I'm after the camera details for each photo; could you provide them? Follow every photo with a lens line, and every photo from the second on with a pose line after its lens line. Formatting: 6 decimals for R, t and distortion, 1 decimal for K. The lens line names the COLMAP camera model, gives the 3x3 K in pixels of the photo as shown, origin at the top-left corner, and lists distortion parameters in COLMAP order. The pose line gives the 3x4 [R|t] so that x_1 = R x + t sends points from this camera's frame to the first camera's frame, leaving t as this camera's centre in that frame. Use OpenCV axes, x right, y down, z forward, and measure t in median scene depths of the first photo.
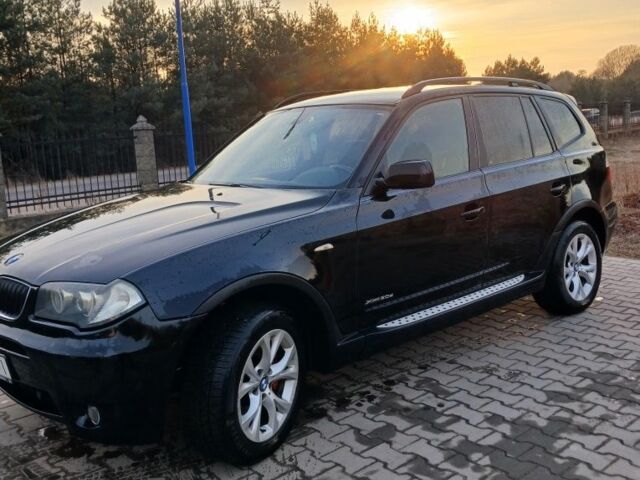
lens RADIAL K [[700.7, 0, 344.4], [0, 700.7, 240.0], [0, 0, 1]] dist [-0.008500, 0.002658]
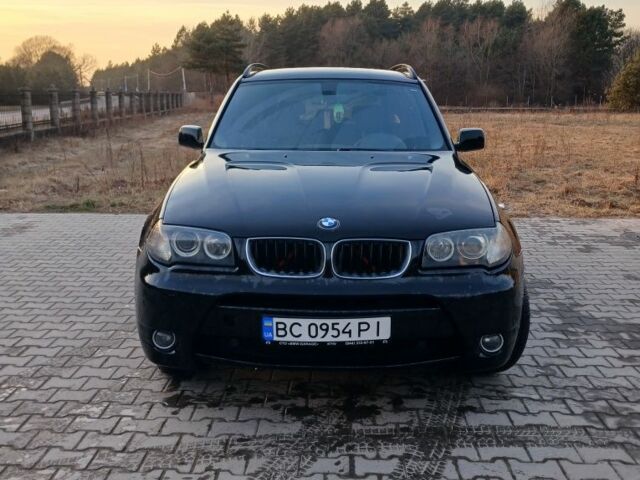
lens RADIAL K [[700.7, 0, 344.4], [0, 700.7, 240.0], [0, 0, 1]] dist [-0.008500, 0.002658]
pose [[0.668528, -0.100462, 0.736870, -1.040414], [0.092482, 0.994373, 0.051665, 0.005420], [-0.737914, 0.033608, 0.674057, 0.321231]]
